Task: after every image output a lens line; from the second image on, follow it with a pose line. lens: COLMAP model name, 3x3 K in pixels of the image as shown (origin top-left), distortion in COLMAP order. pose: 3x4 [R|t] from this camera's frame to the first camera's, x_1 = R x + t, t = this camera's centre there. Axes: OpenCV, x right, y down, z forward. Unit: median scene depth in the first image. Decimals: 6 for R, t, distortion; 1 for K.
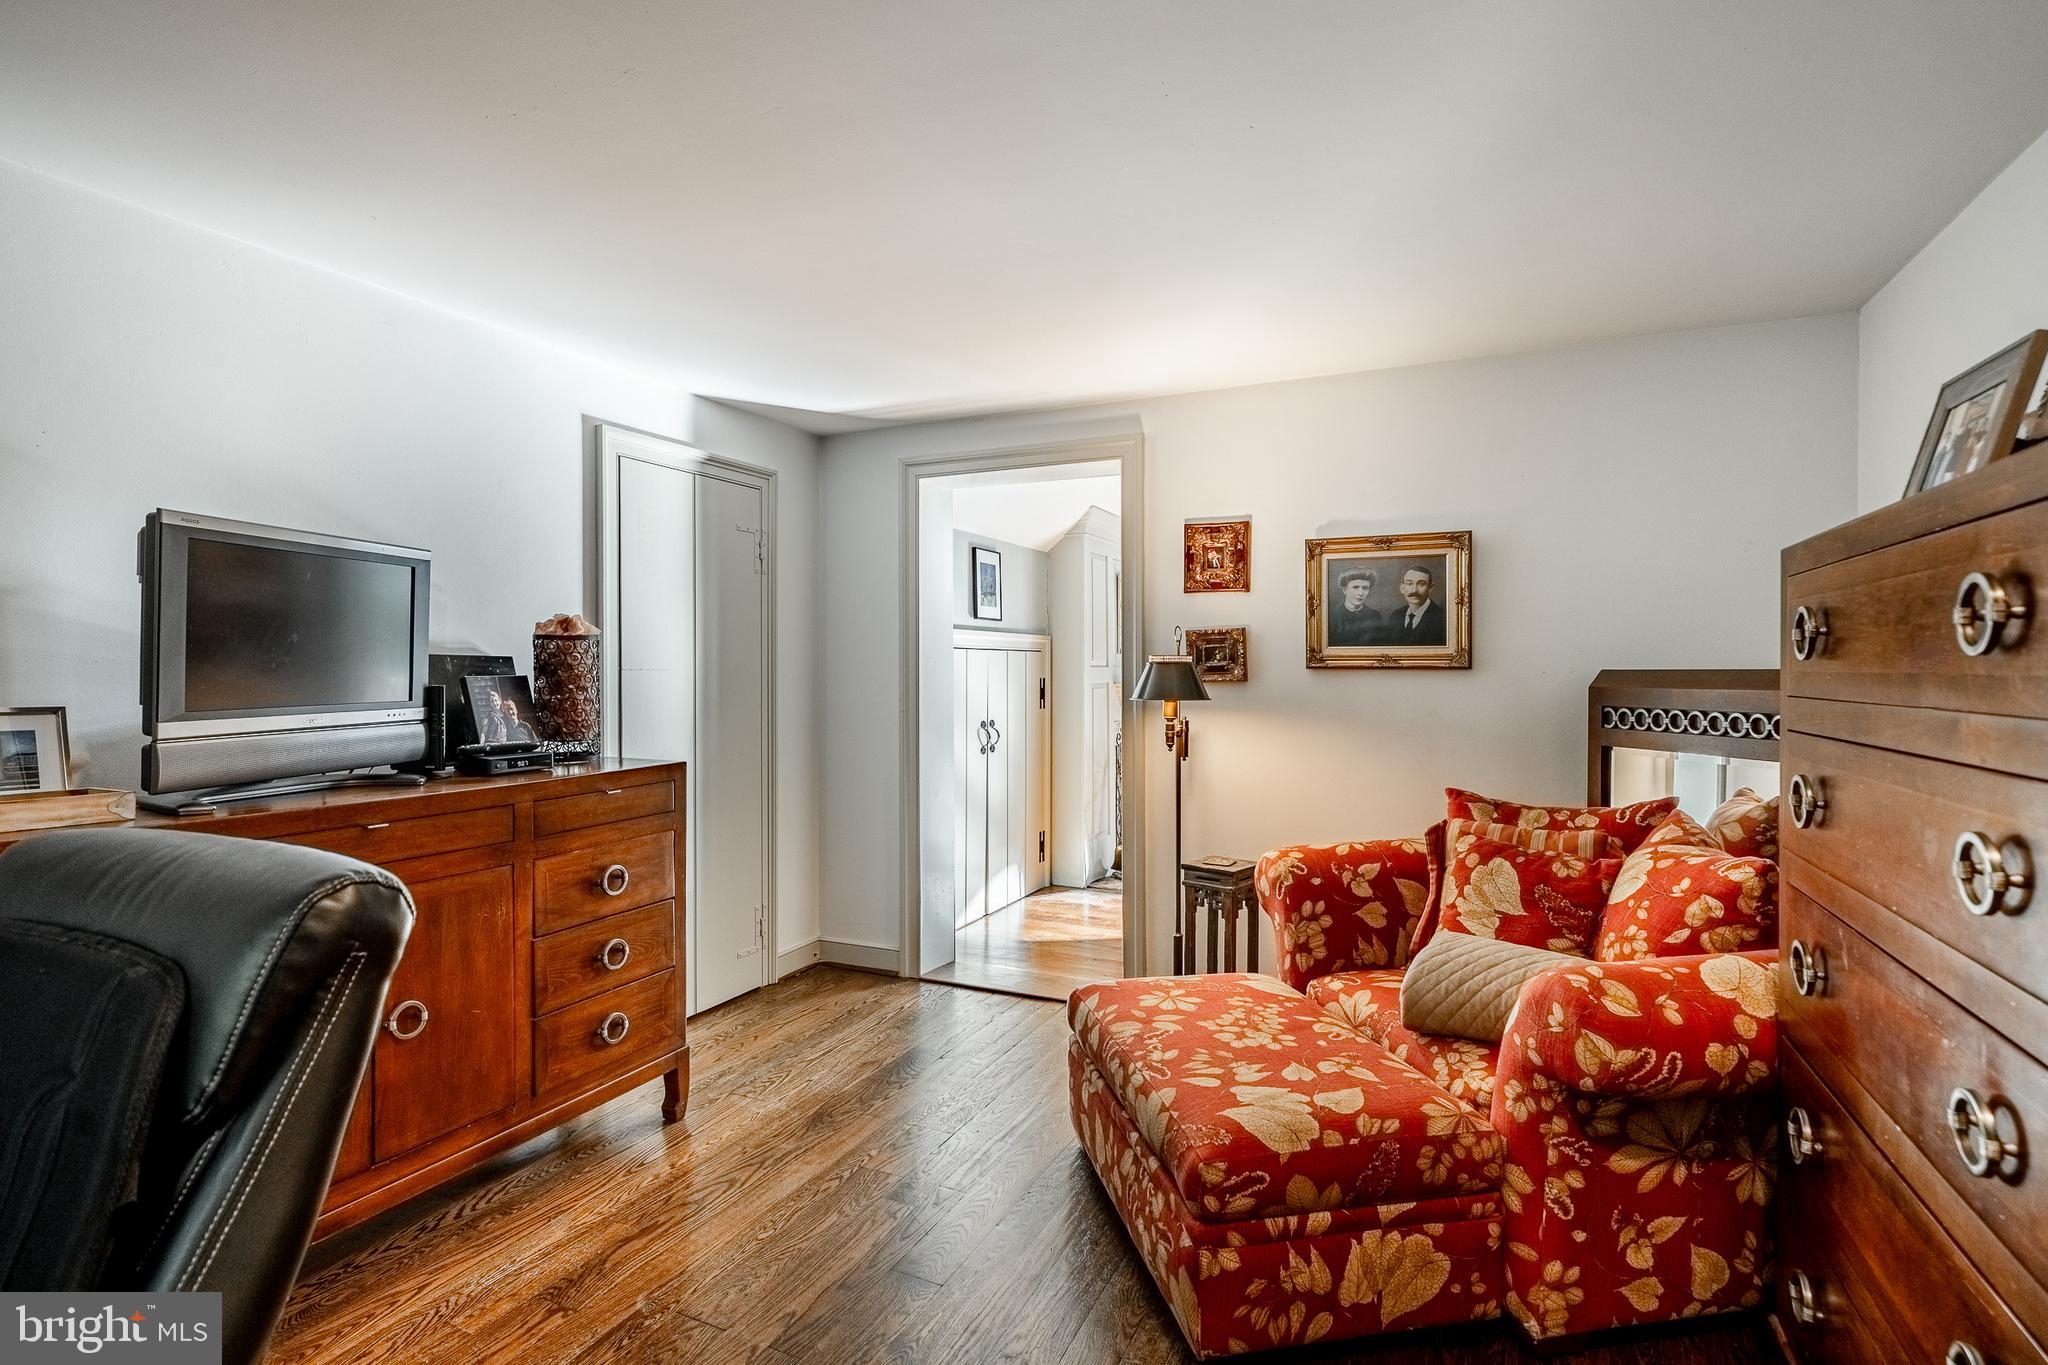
lens RADIAL K [[1009.4, 0, 1014.4], [0, 1009.4, 679.7], [0, 0, 1]] dist [-0.002318, -0.000613]
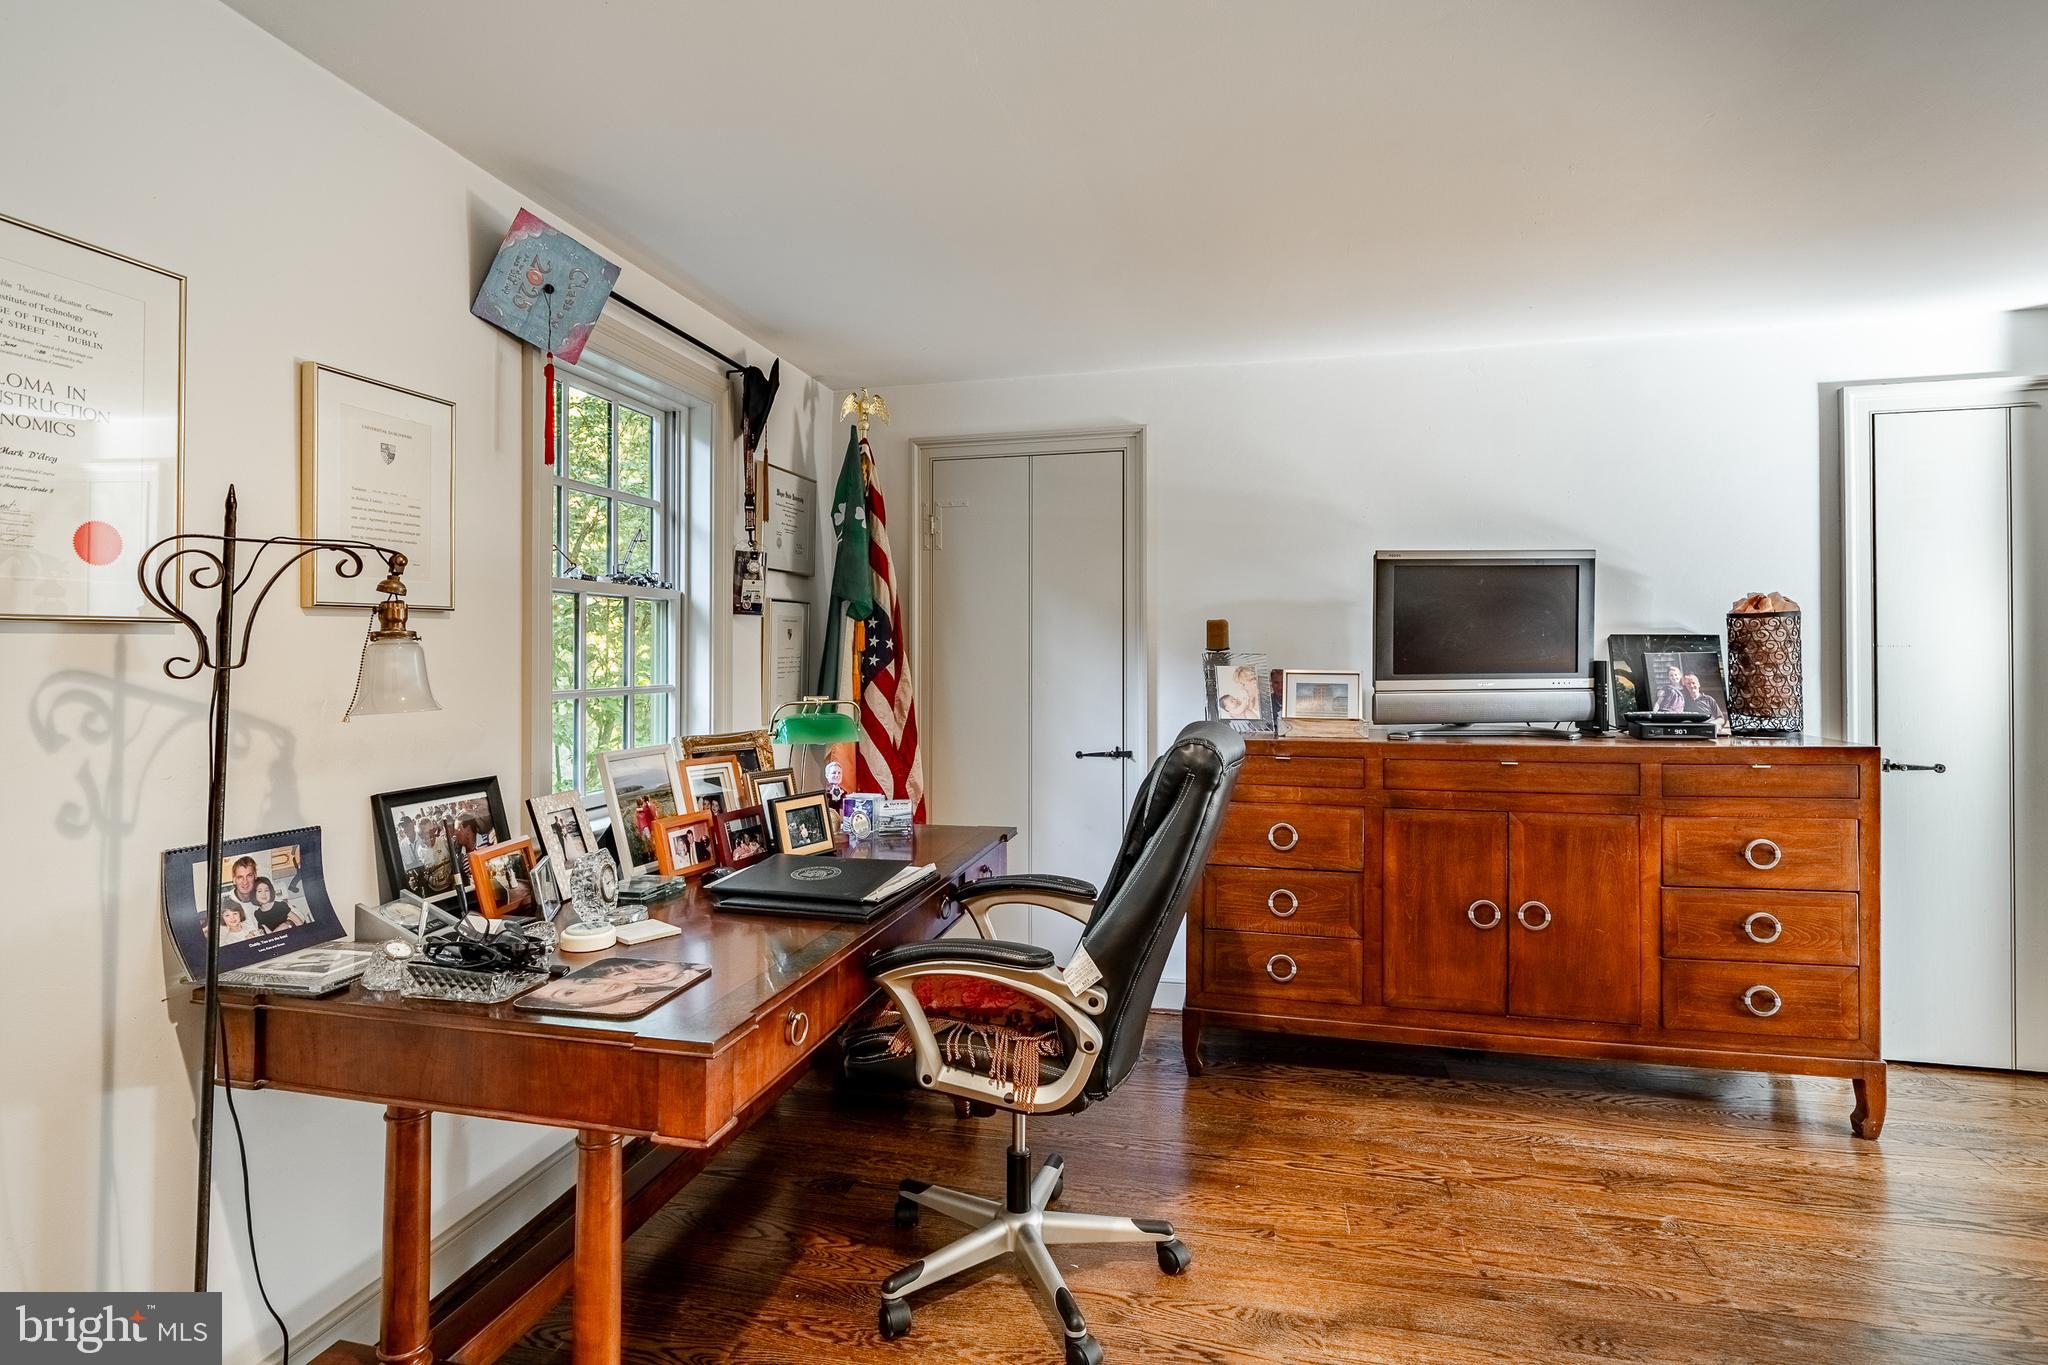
lens RADIAL K [[1009.4, 0, 986.0], [0, 1009.4, 641.1], [0, 0, 1]] dist [-0.002318, -0.000613]
pose [[0.202331, -0.009668, -0.979269, 0.471620], [-0.007641, 0.999905, -0.011451, 0.002564], [0.979287, 0.009800, 0.202238, 0.033106]]
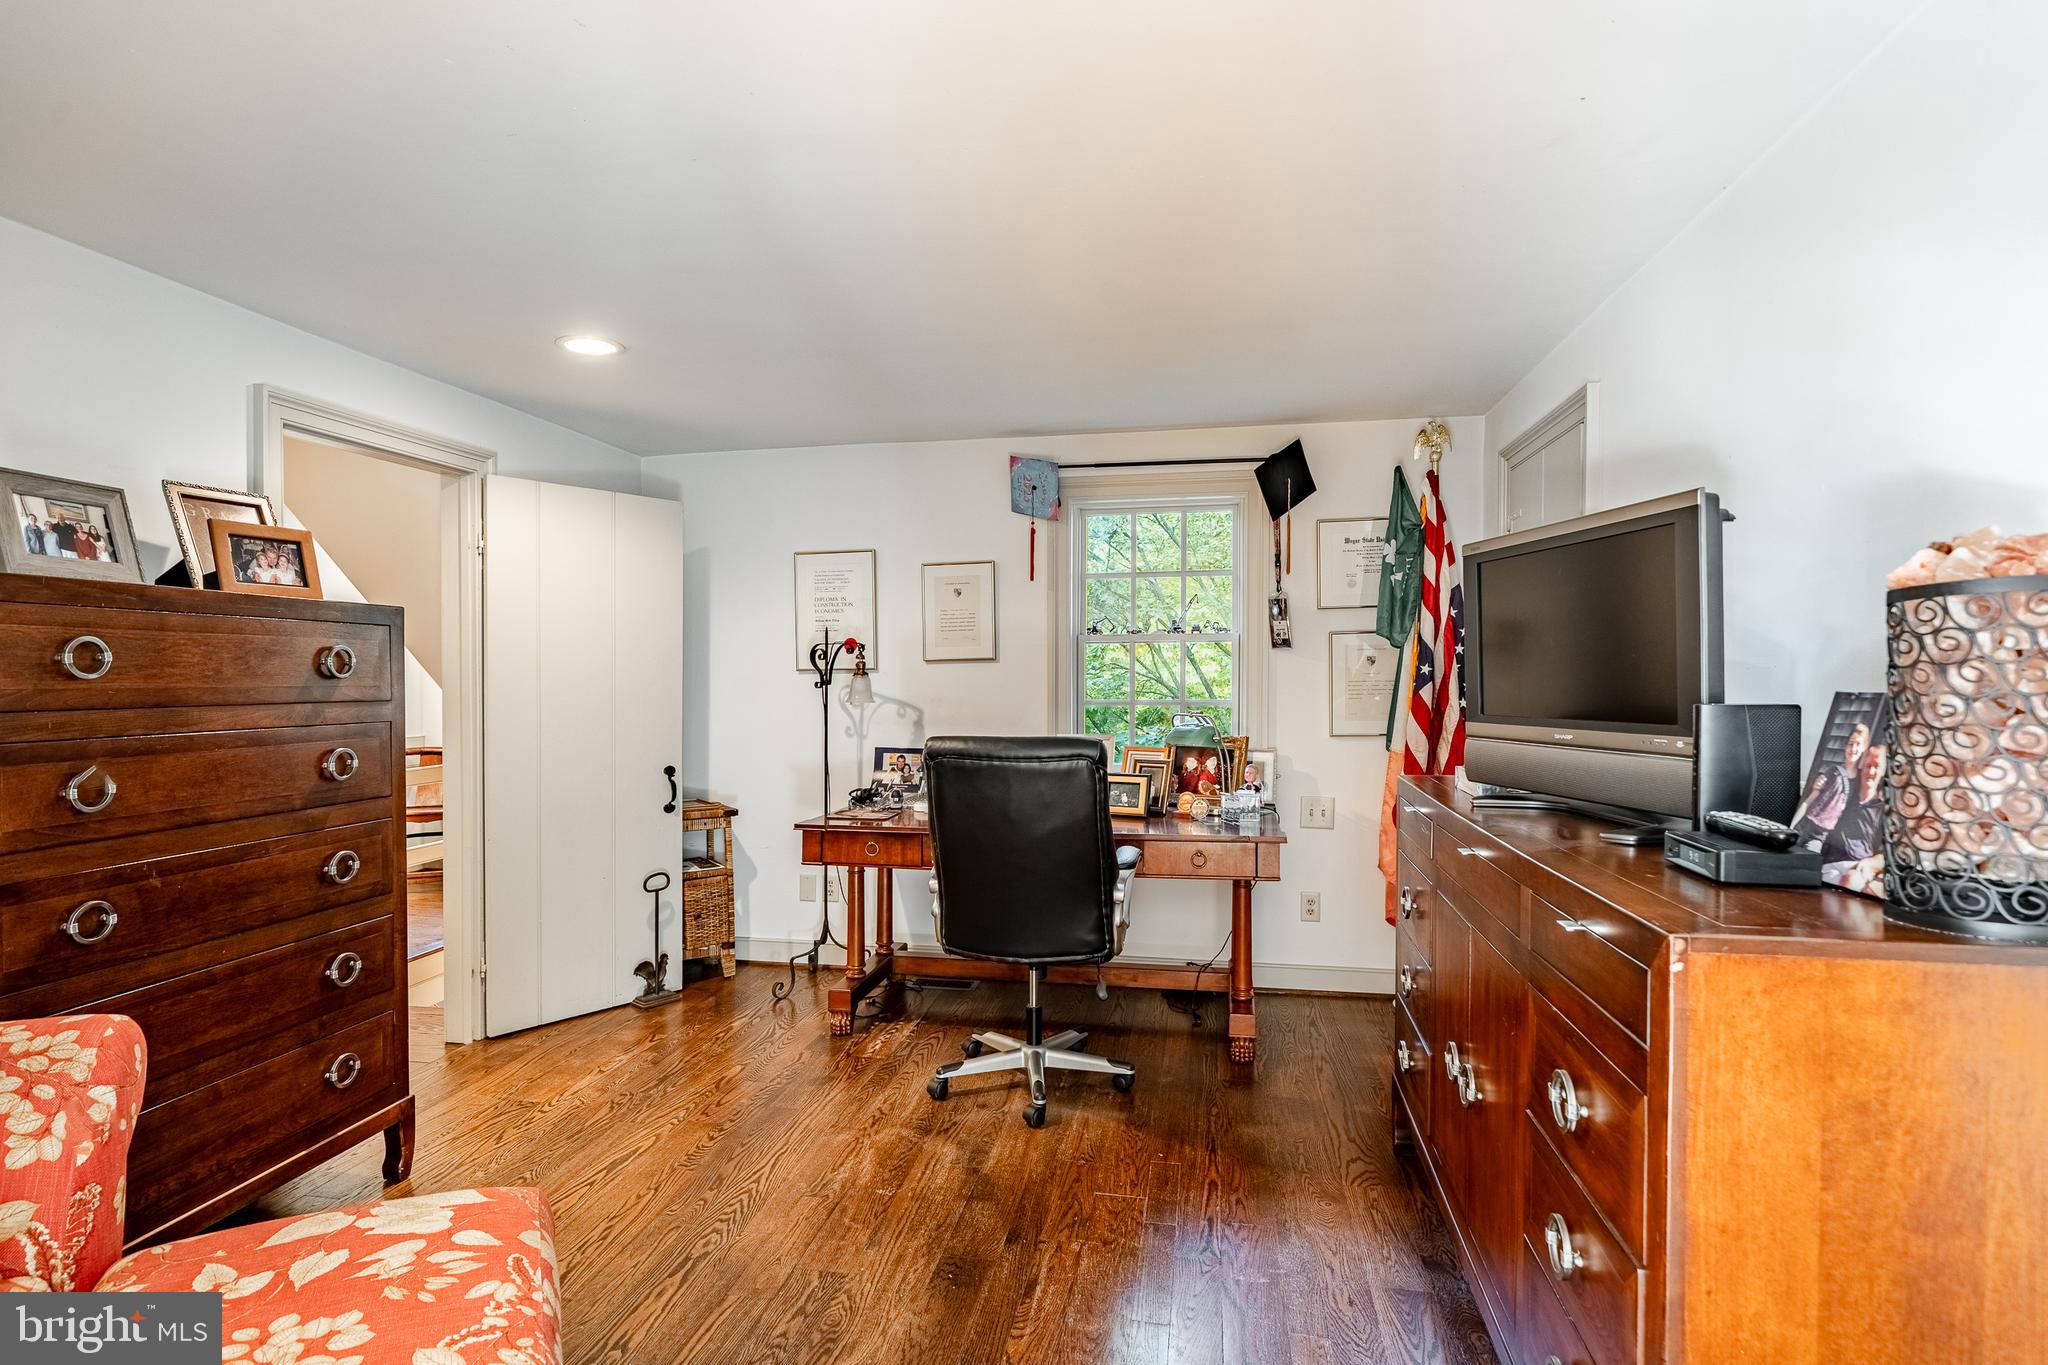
lens RADIAL K [[1009.4, 0, 1023.3], [0, 1009.4, 682.7], [0, 0, 1]] dist [-0.002318, -0.000613]
pose [[-0.962118, 0.009886, -0.272453, -0.002736], [0.005329, 0.999833, 0.017459, -0.018403], [0.272581, 0.015346, -0.962011, 1.496338]]
